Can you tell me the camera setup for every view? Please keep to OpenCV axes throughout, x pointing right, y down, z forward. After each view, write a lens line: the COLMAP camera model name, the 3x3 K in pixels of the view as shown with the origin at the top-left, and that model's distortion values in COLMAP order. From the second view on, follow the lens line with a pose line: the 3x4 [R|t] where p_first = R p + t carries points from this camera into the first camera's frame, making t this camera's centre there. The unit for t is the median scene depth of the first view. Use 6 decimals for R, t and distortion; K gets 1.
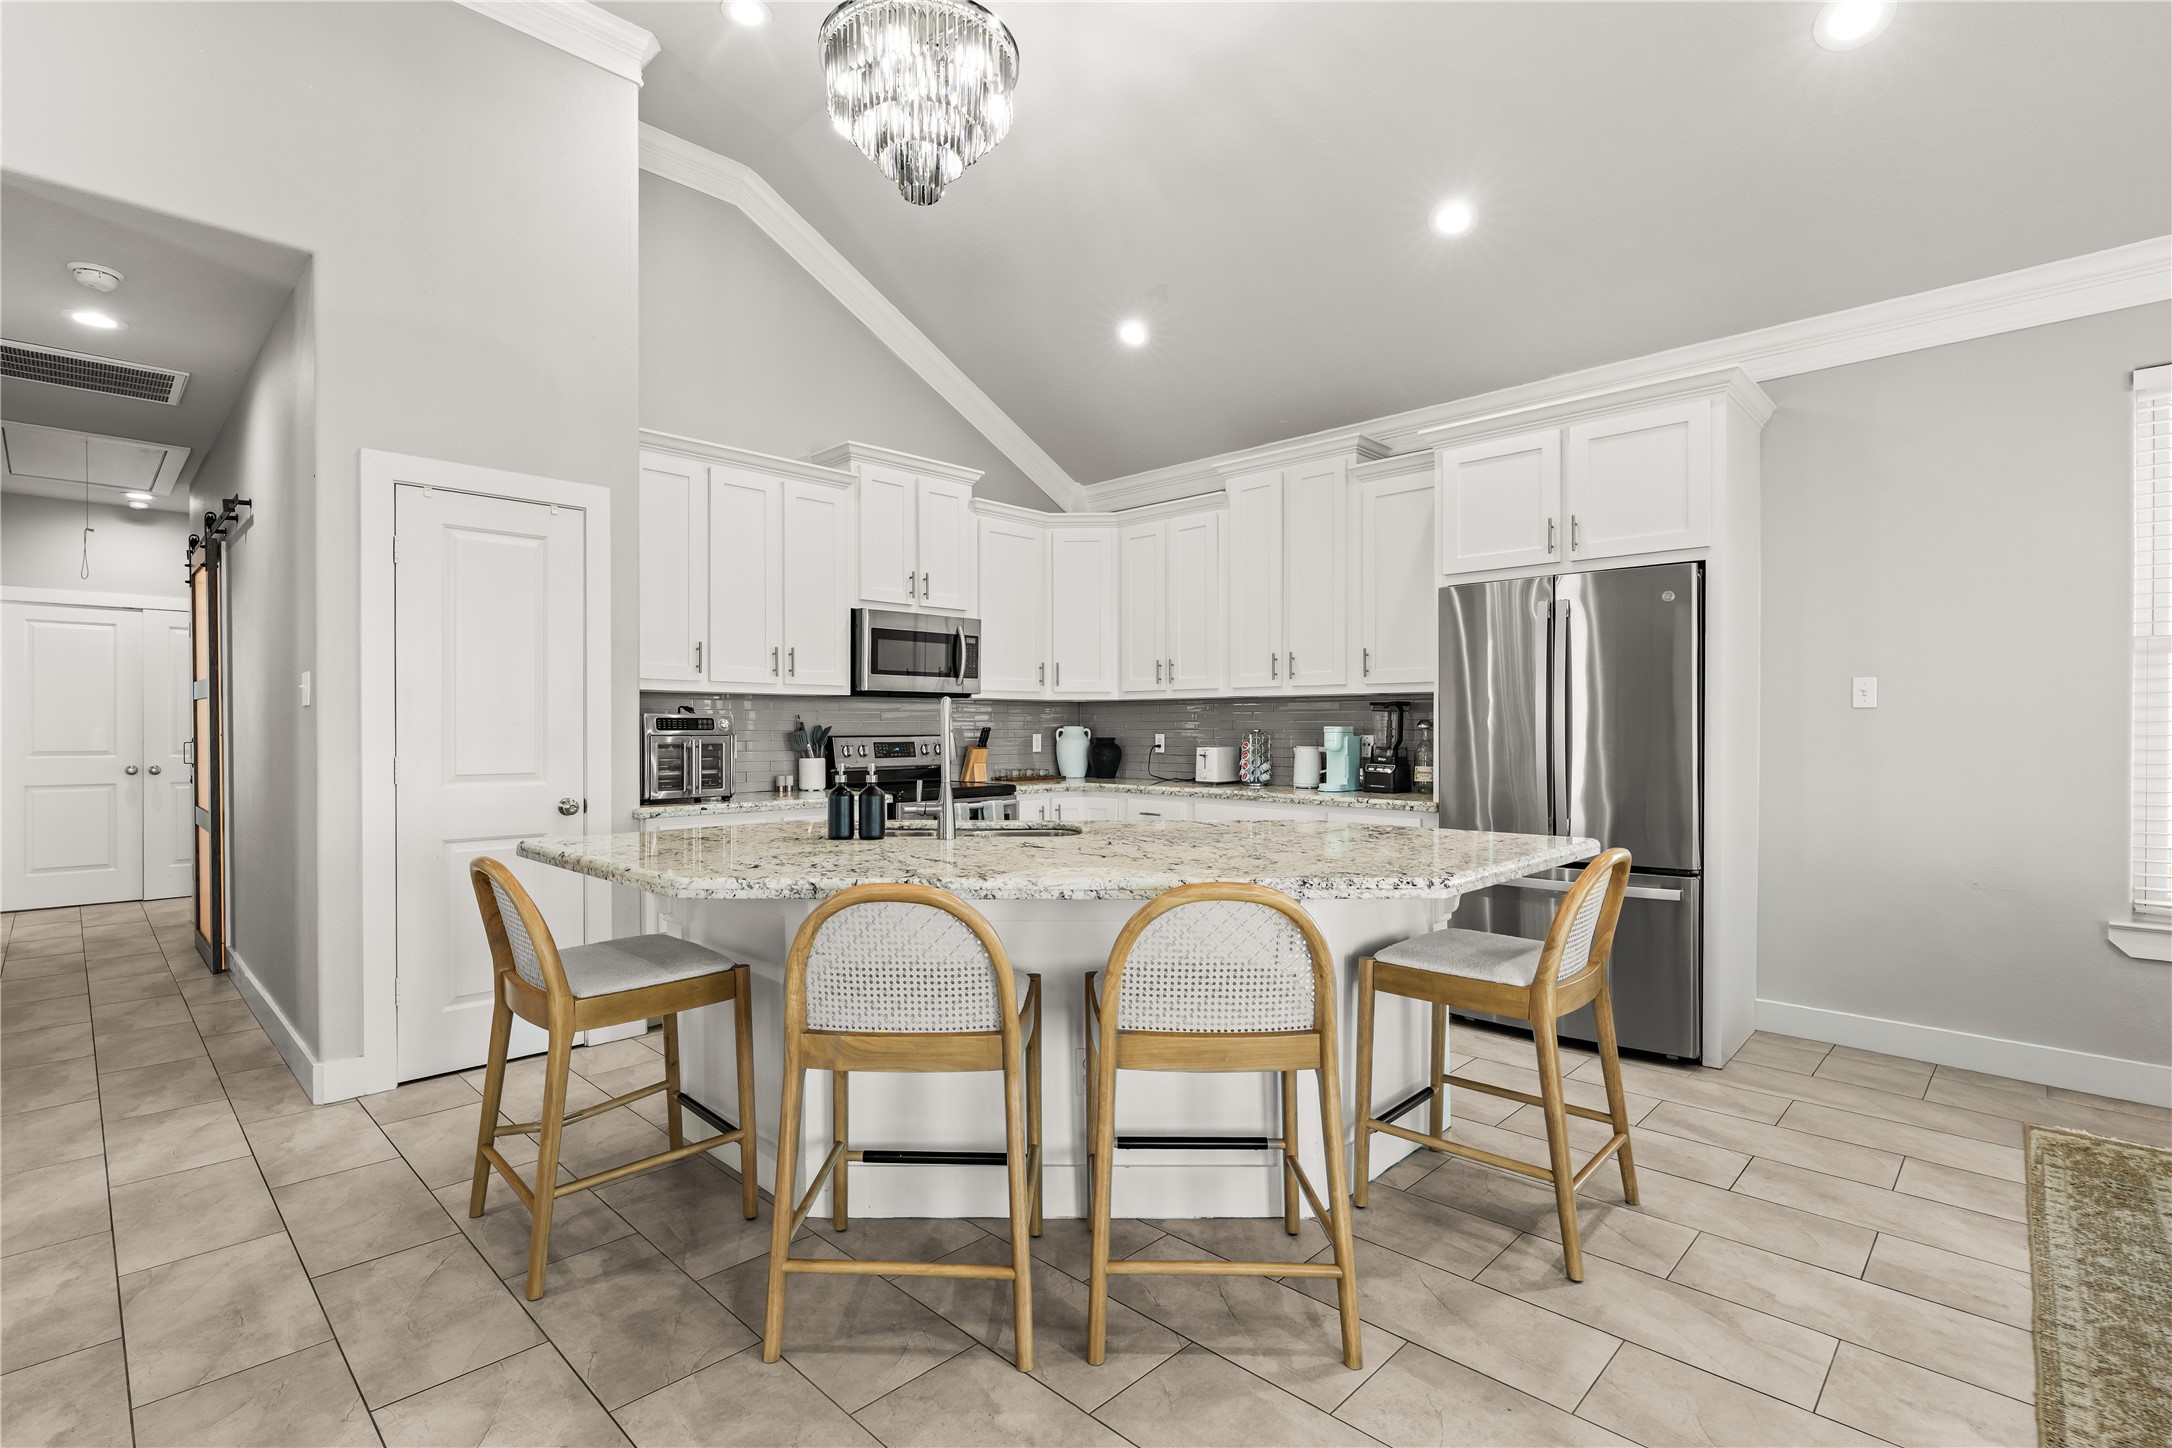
lens RADIAL K [[987.3, 0, 1047.7], [0, 987.3, 747.6], [0, 0, 1]] dist [-0.008220, 0.002452]
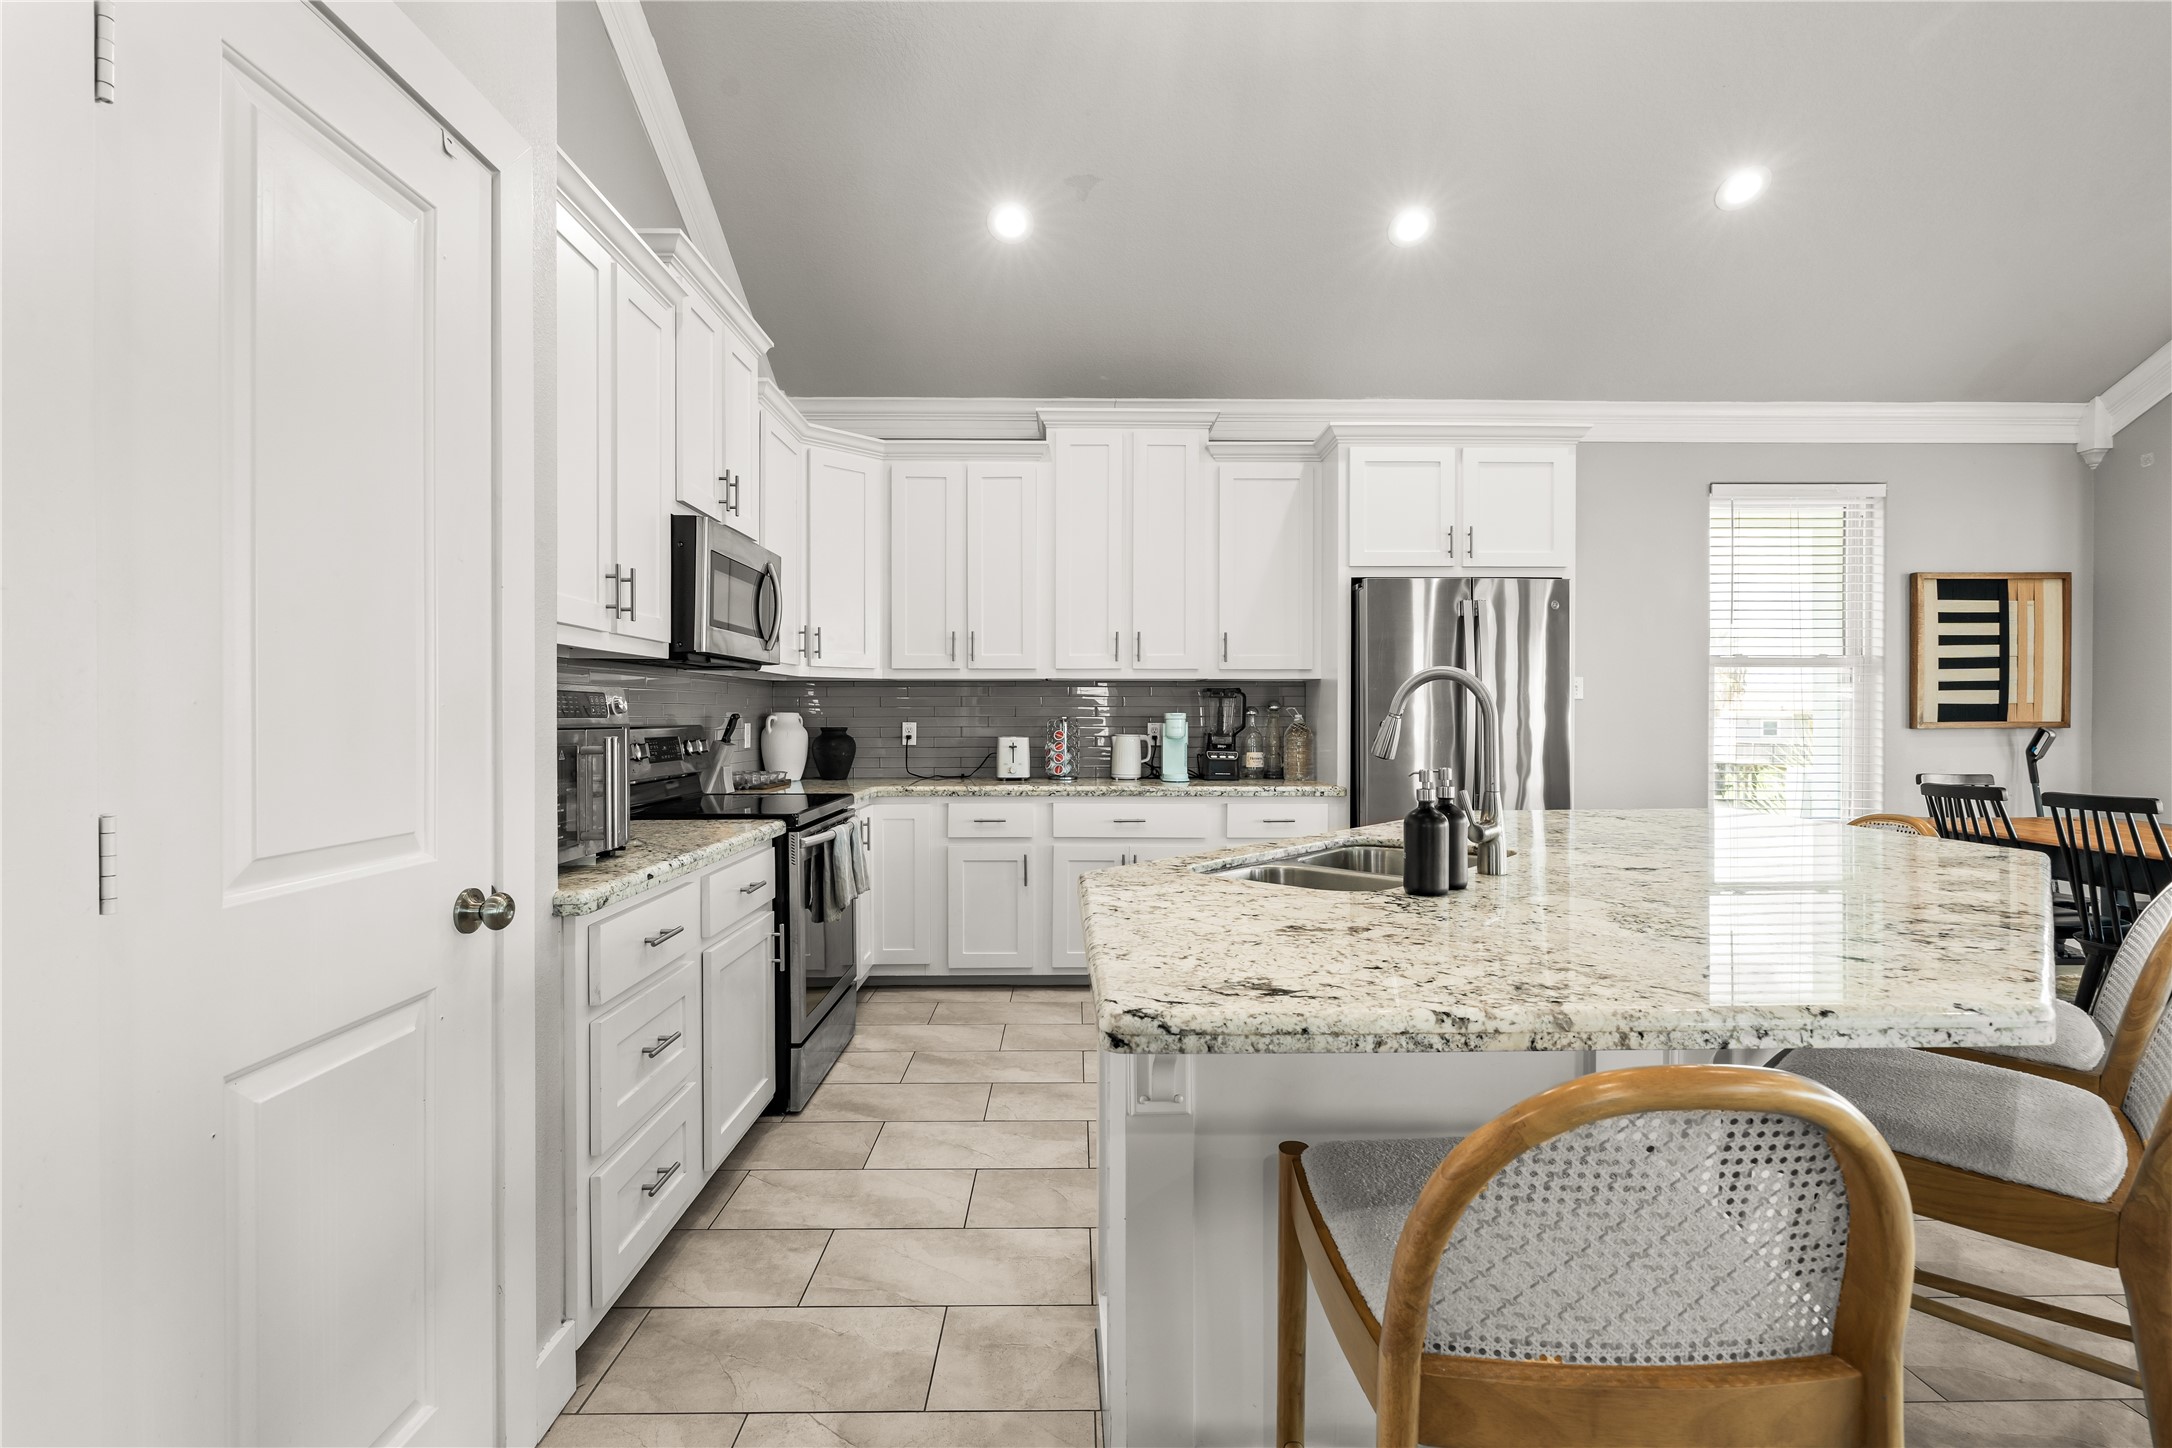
lens RADIAL K [[987.3, 0, 1090.2], [0, 987.3, 726.0], [0, 0, 1]] dist [-0.008220, 0.002452]
pose [[0.690927, -0.008660, 0.722872, -0.459532], [0.016052, 0.999866, -0.003364, -0.007000], [-0.722746, 0.013928, 0.690973, 0.412630]]
